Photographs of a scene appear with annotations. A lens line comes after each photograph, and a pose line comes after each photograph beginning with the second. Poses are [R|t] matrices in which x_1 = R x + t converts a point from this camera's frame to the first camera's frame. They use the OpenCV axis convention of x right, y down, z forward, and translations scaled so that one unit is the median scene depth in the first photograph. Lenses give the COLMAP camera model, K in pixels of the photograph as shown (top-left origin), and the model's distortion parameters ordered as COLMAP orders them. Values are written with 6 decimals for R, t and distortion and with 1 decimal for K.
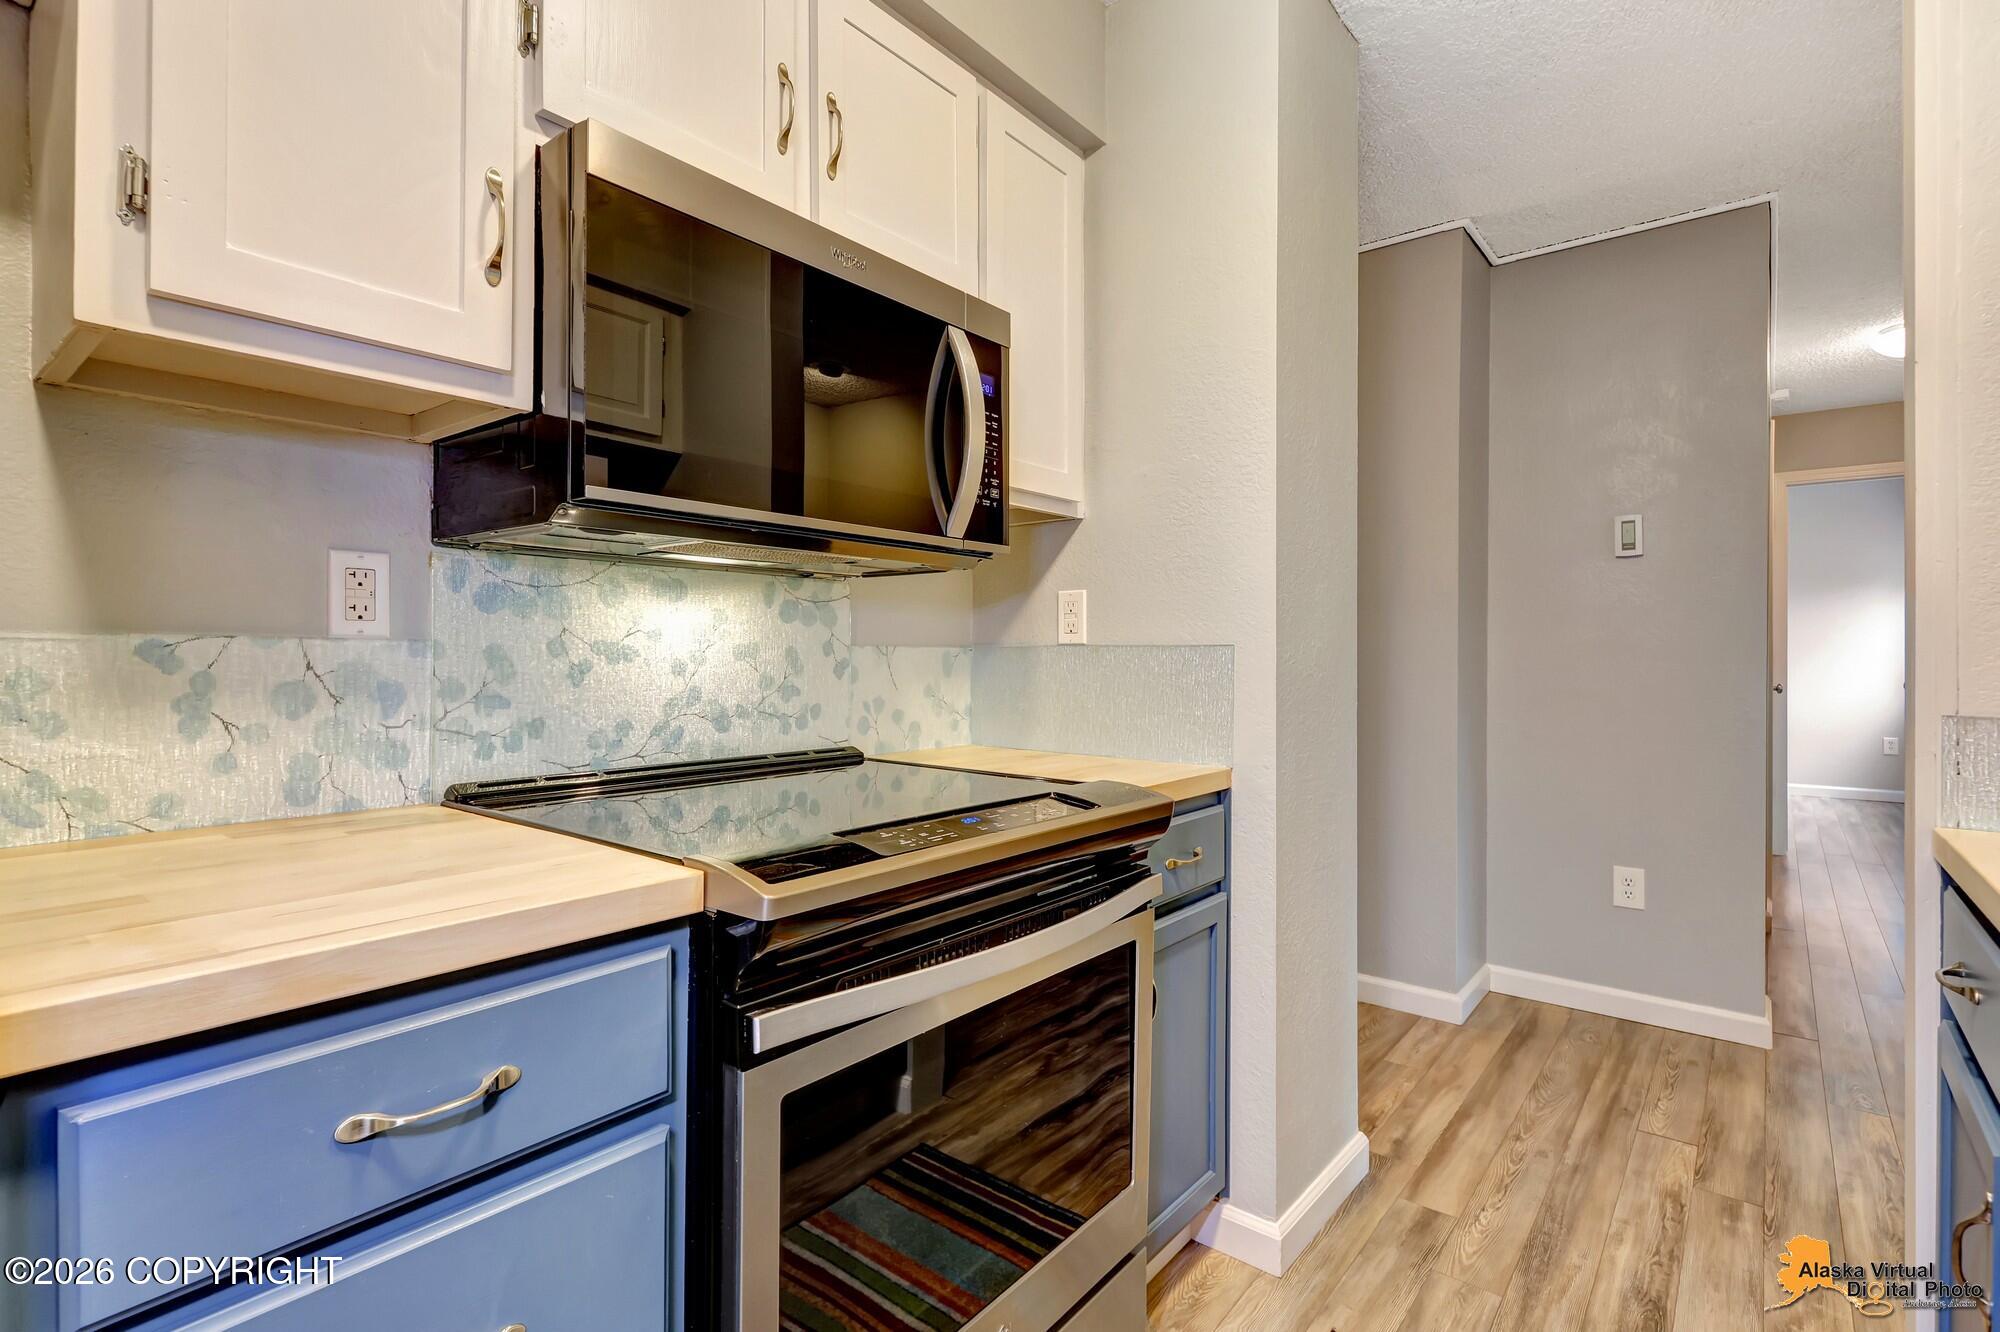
lens RADIAL K [[930.5, 0, 976.3], [0, 930.5, 650.9], [0, 0, 1]] dist [0.002167, -0.001005]
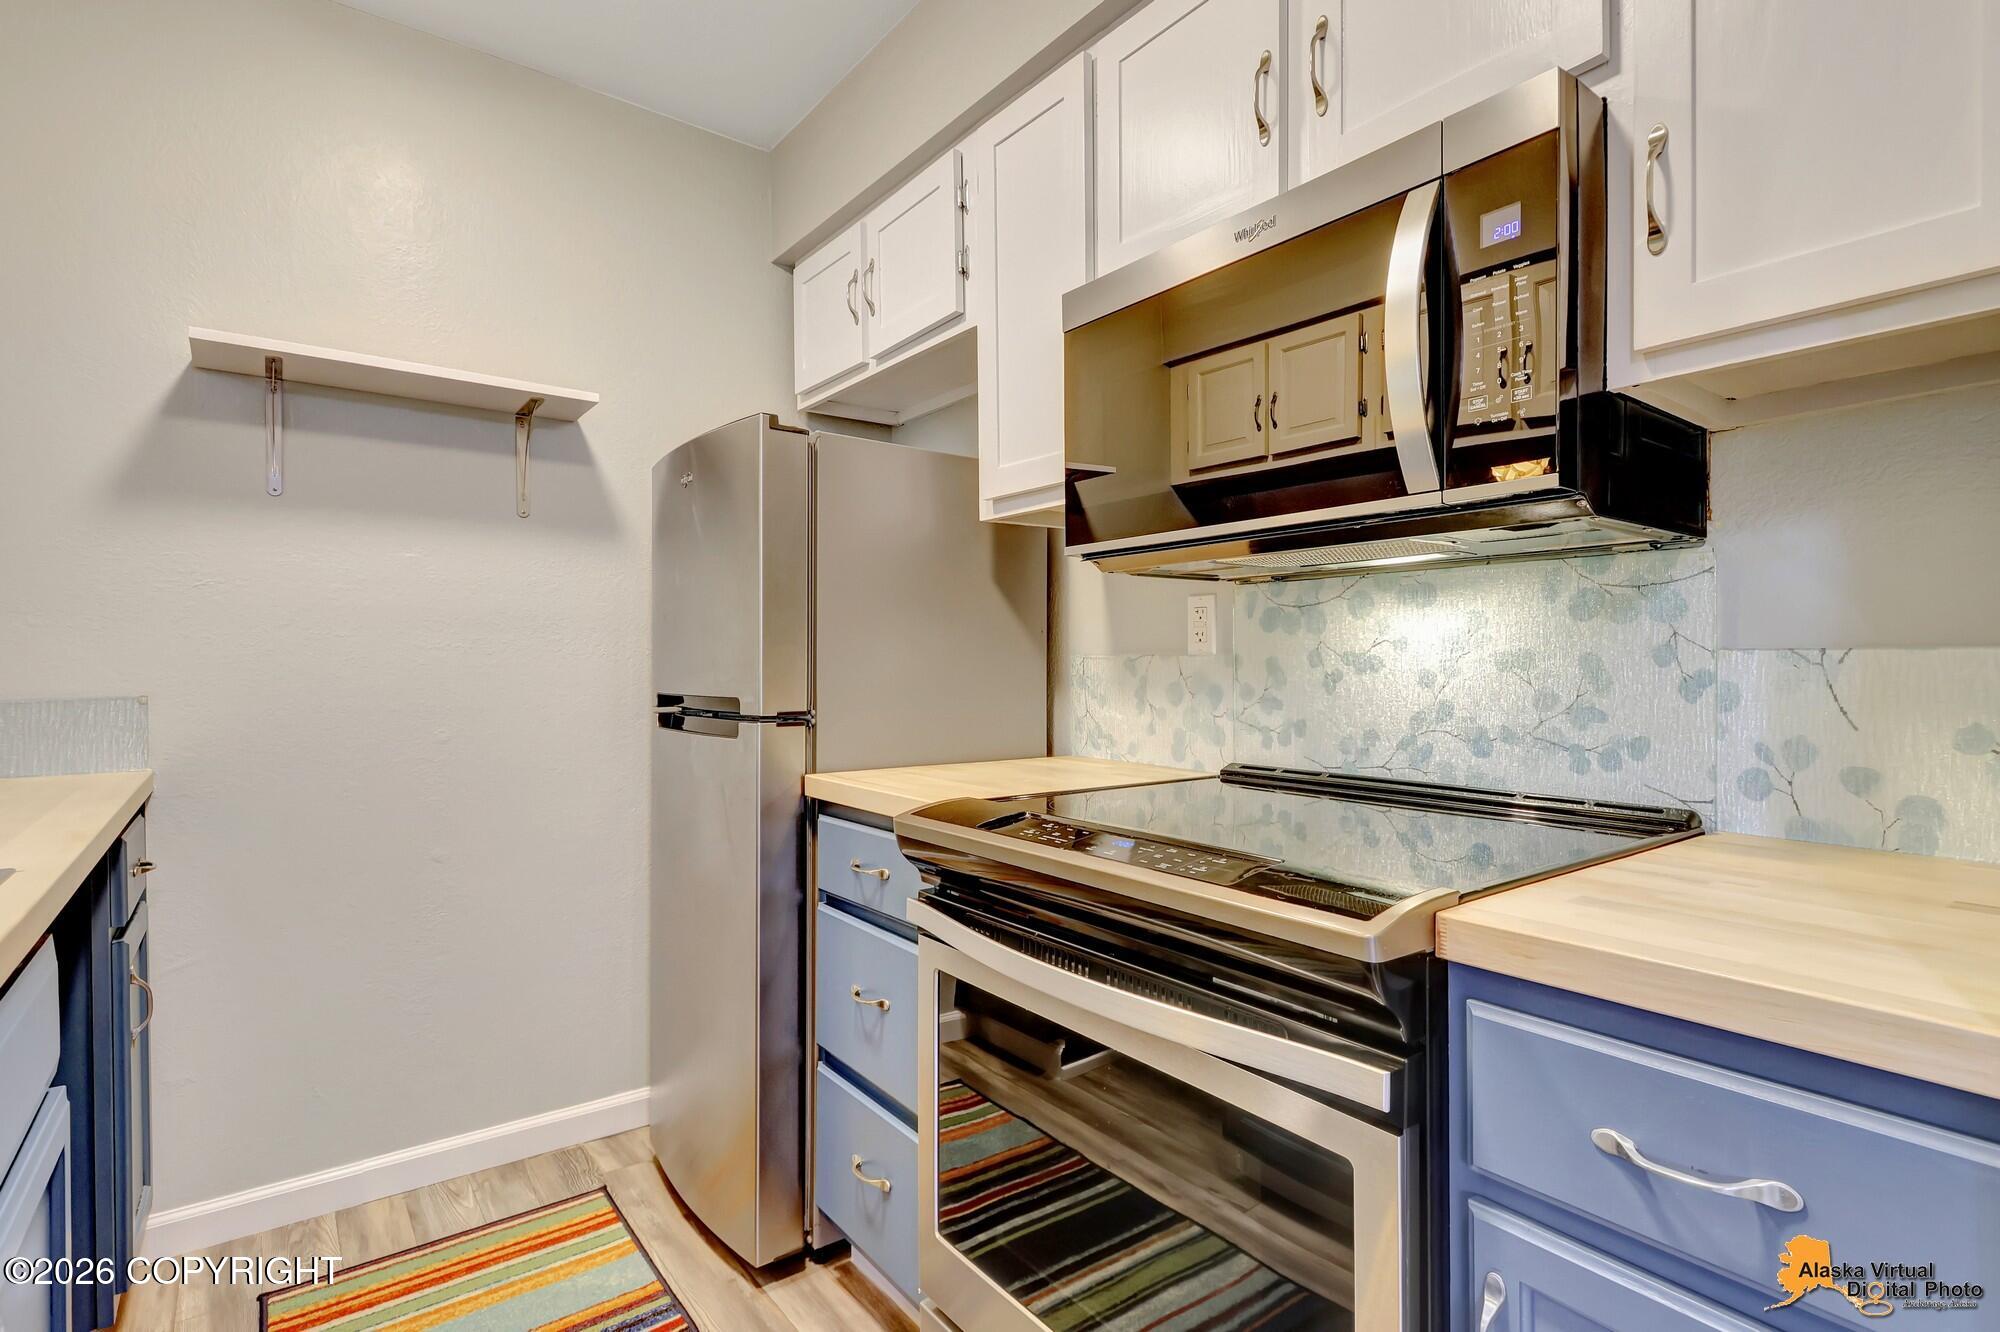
lens RADIAL K [[975.0, 0, 1046.2], [0, 975.0, 682.0], [0, 0, 1]] dist [0.009004, -0.001660]
pose [[-0.199375, 0.008562, -0.979886, 0.624033], [-0.001903, 0.999957, 0.009125, 0.011582], [0.979921, 0.003684, -0.199350, 0.737356]]
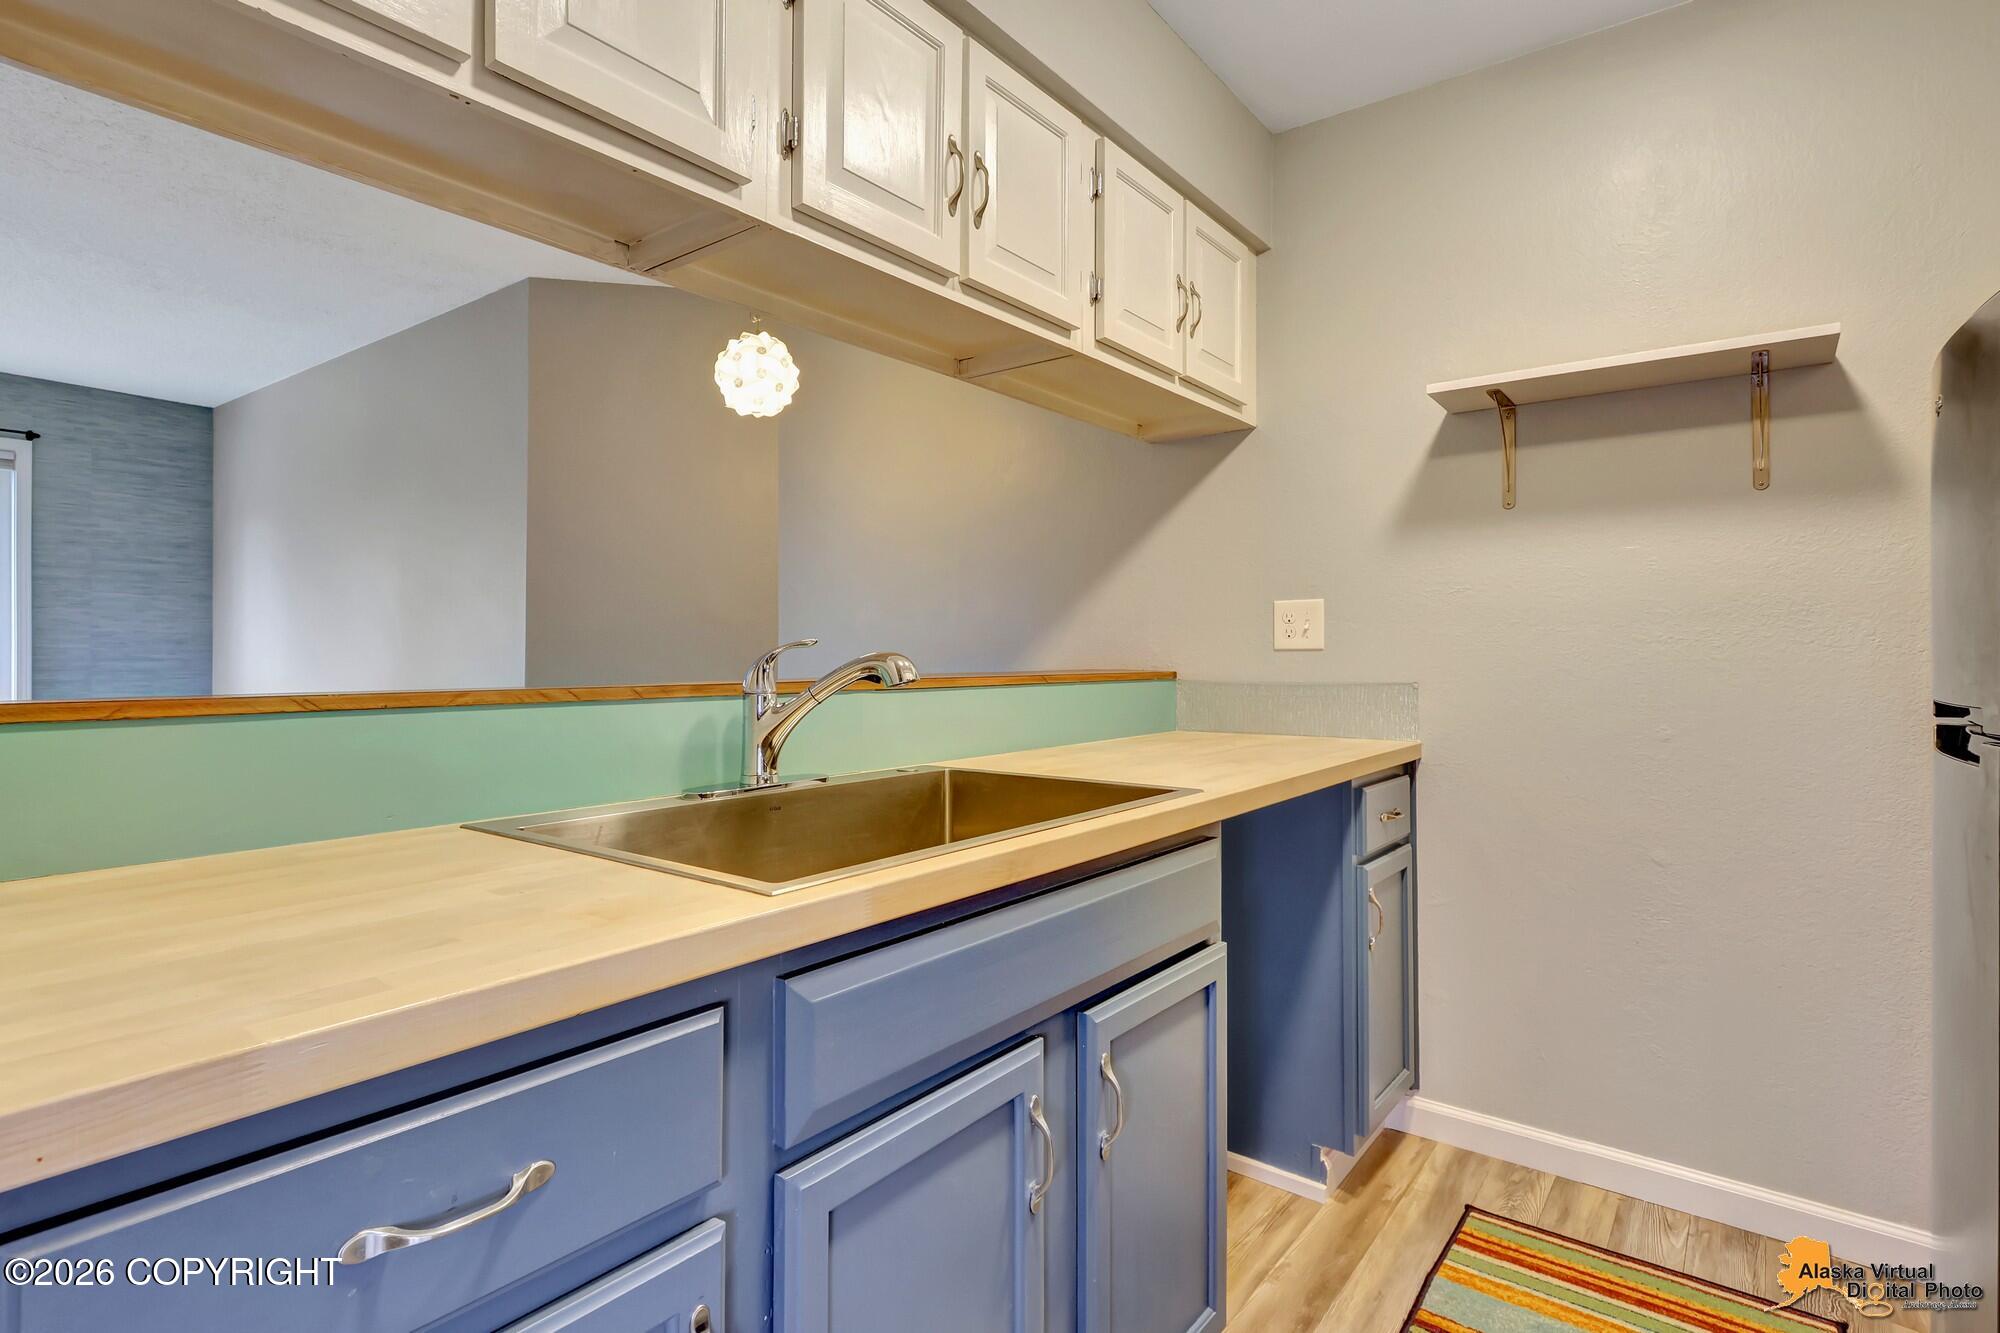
lens RADIAL K [[989.9, 0, 985.4], [0, 989.9, 644.5], [0, 0, 1]] dist [0.019418, -0.012544]
pose [[-0.999531, -0.012606, -0.027892, 0.420295], [-0.012292, 0.999860, -0.011378, 0.008416], [0.028031, -0.011030, -0.999546, 0.916289]]
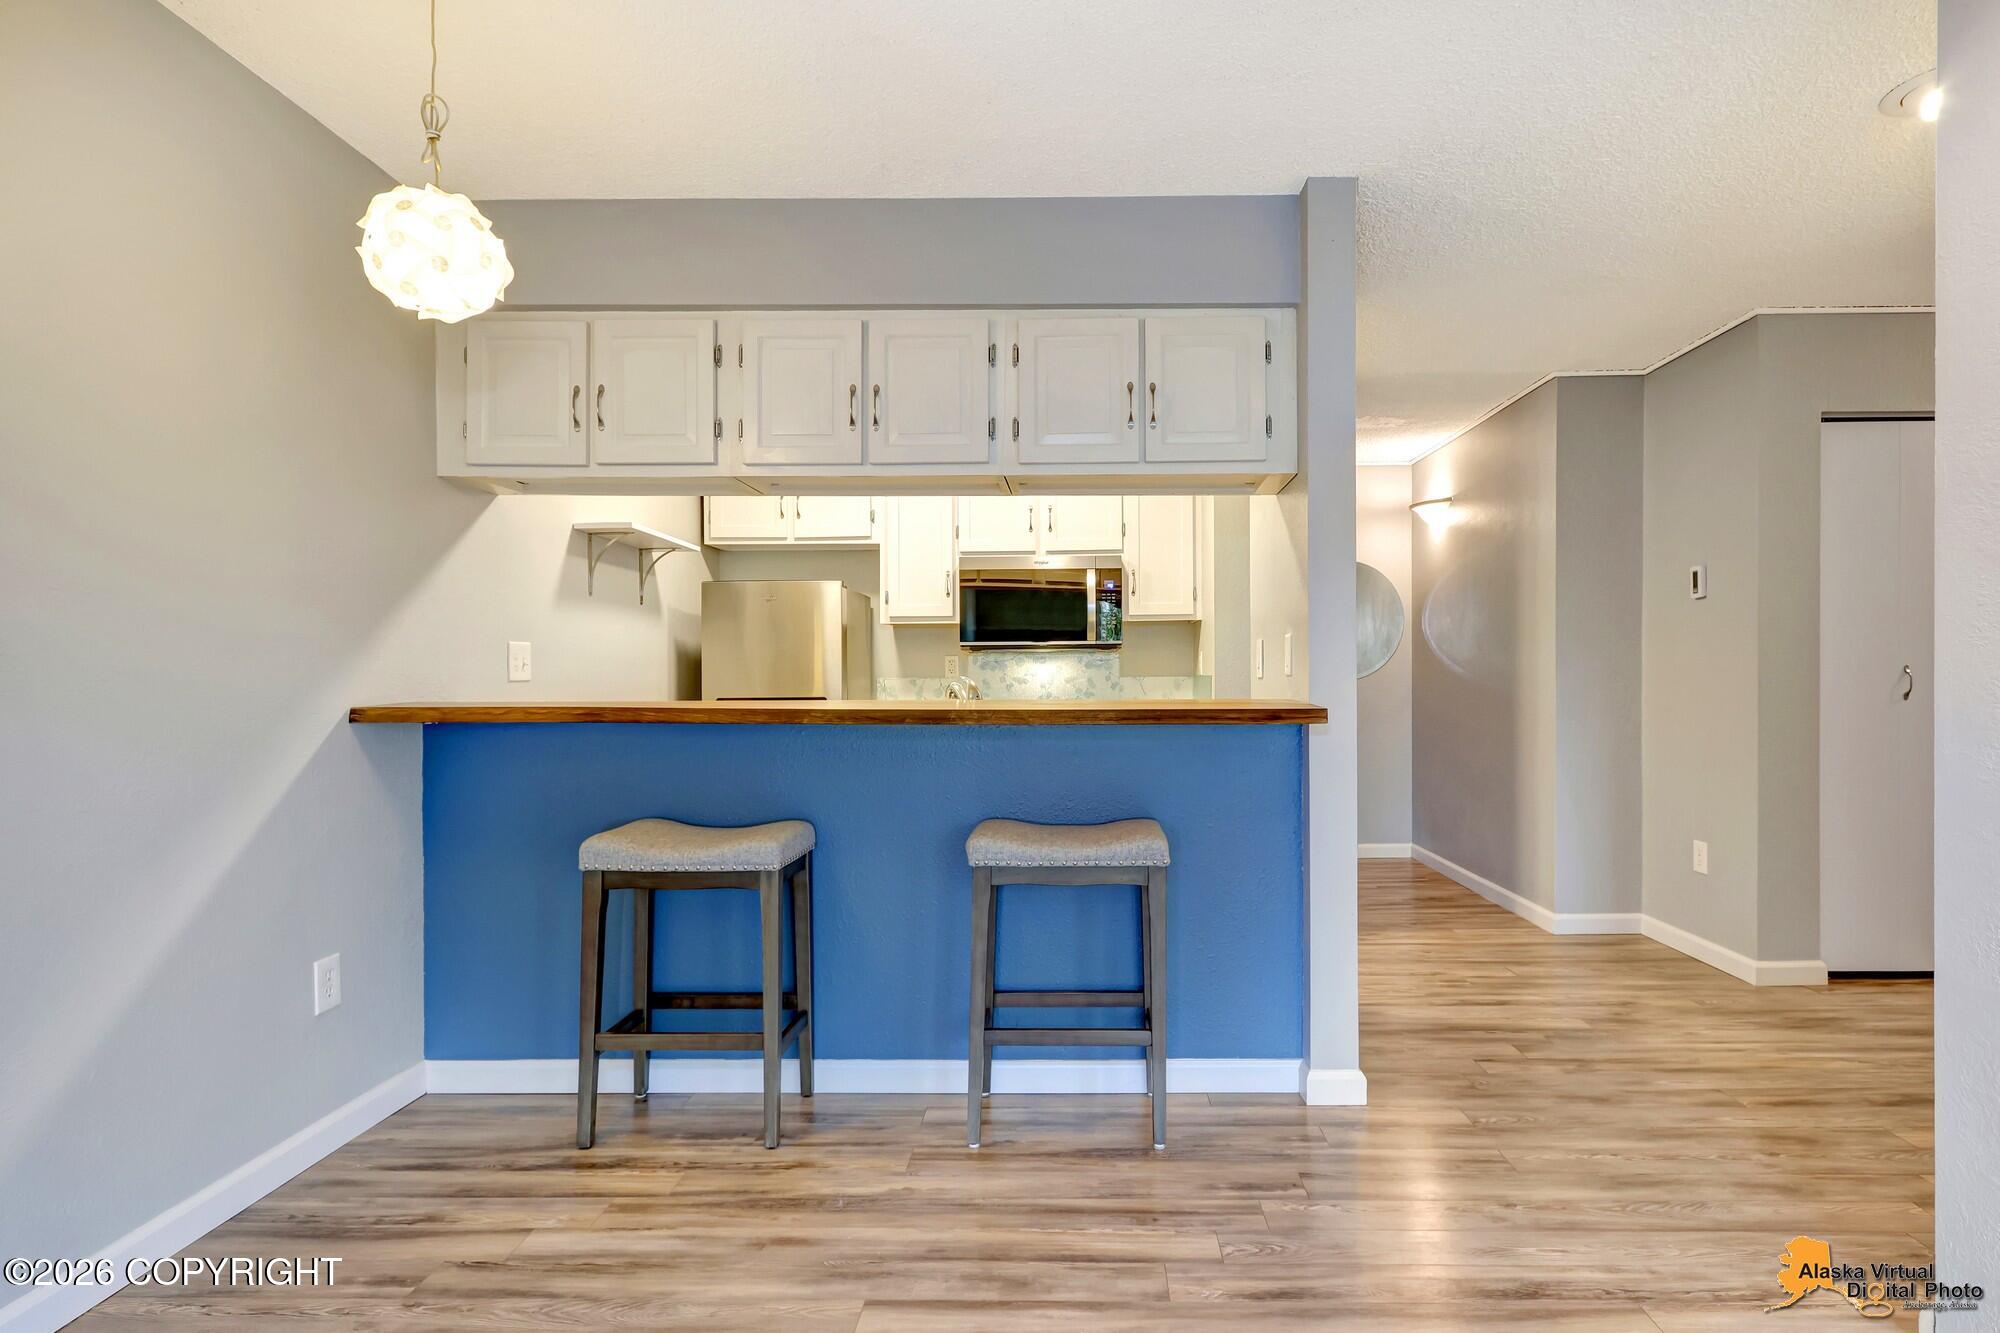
lens RADIAL K [[1021.2, 0, 1052.6], [0, 1021.2, 687.5], [0, 0, 1]] dist [0.012680, -0.000165]
pose [[0.618702, -0.003518, -0.785618, 2.061402], [0.012265, 0.999911, 0.005182, 0.006128], [0.785530, -0.012842, 0.618690, -0.920024]]
